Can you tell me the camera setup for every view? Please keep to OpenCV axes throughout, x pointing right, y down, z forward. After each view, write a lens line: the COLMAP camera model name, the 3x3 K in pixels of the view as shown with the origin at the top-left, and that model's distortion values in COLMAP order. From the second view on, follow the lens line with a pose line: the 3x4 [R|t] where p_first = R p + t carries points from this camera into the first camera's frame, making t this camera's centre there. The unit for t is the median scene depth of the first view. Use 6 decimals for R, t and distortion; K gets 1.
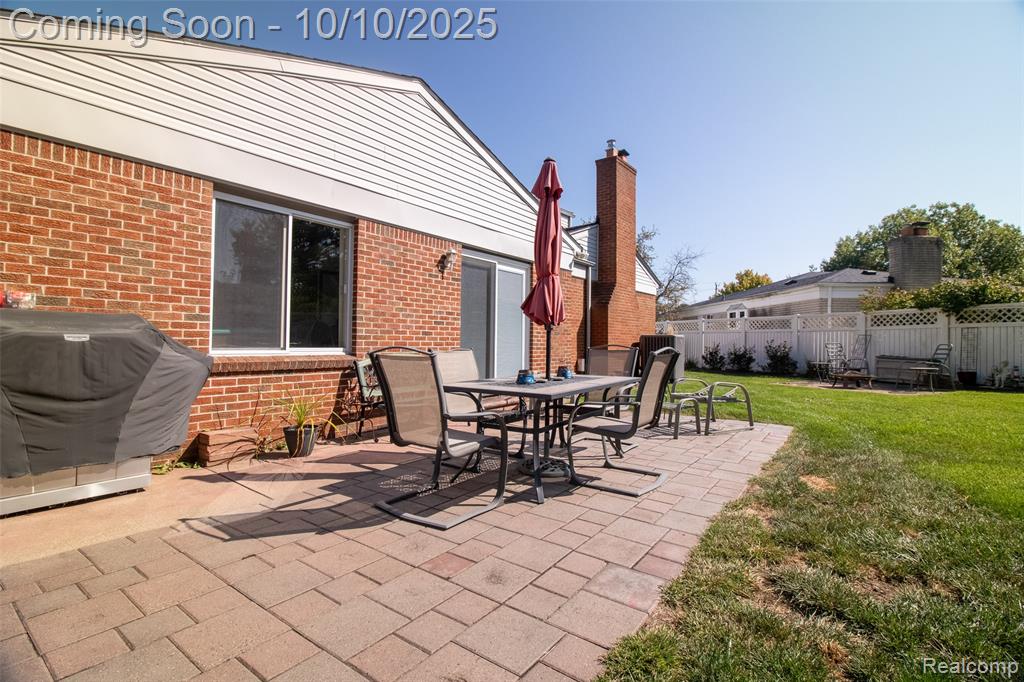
lens RADIAL K [[476.7, 0, 512.0], [0, 476.7, 341.0], [0, 0, 1]] dist [0.001255, -0.013357]
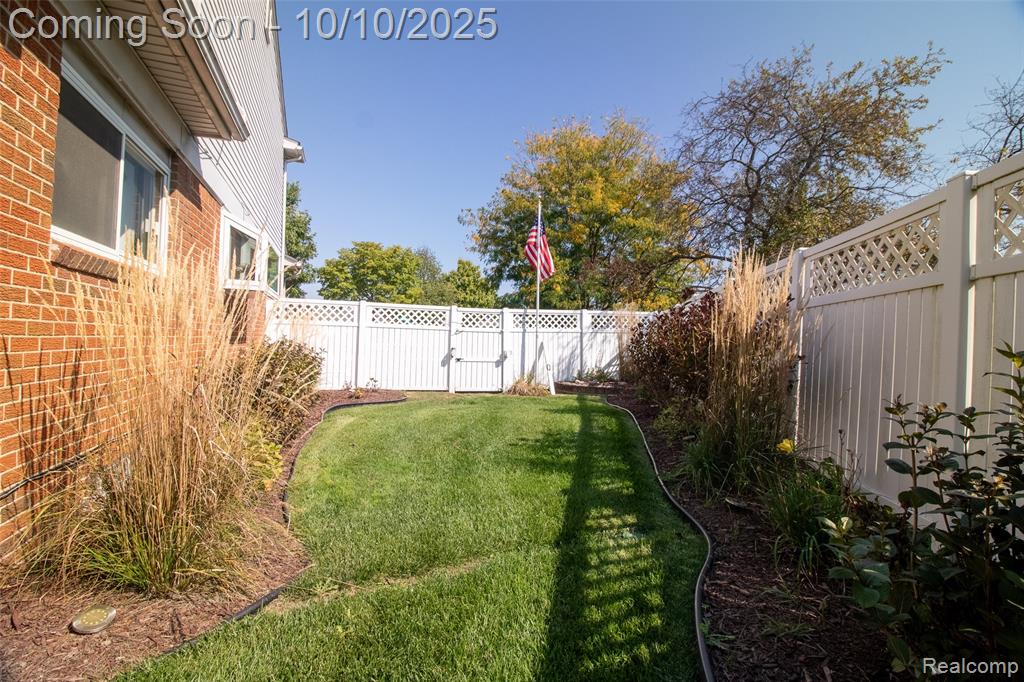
lens RADIAL K [[476.7, 0, 512.0], [0, 476.7, 341.0], [0, 0, 1]] dist [0.001255, -0.013357]
pose [[0.835676, 0.016108, -0.548986, 0.596049], [-0.021480, 0.999764, -0.003364, 0.003872], [0.548802, 0.014603, 0.835825, 1.352194]]
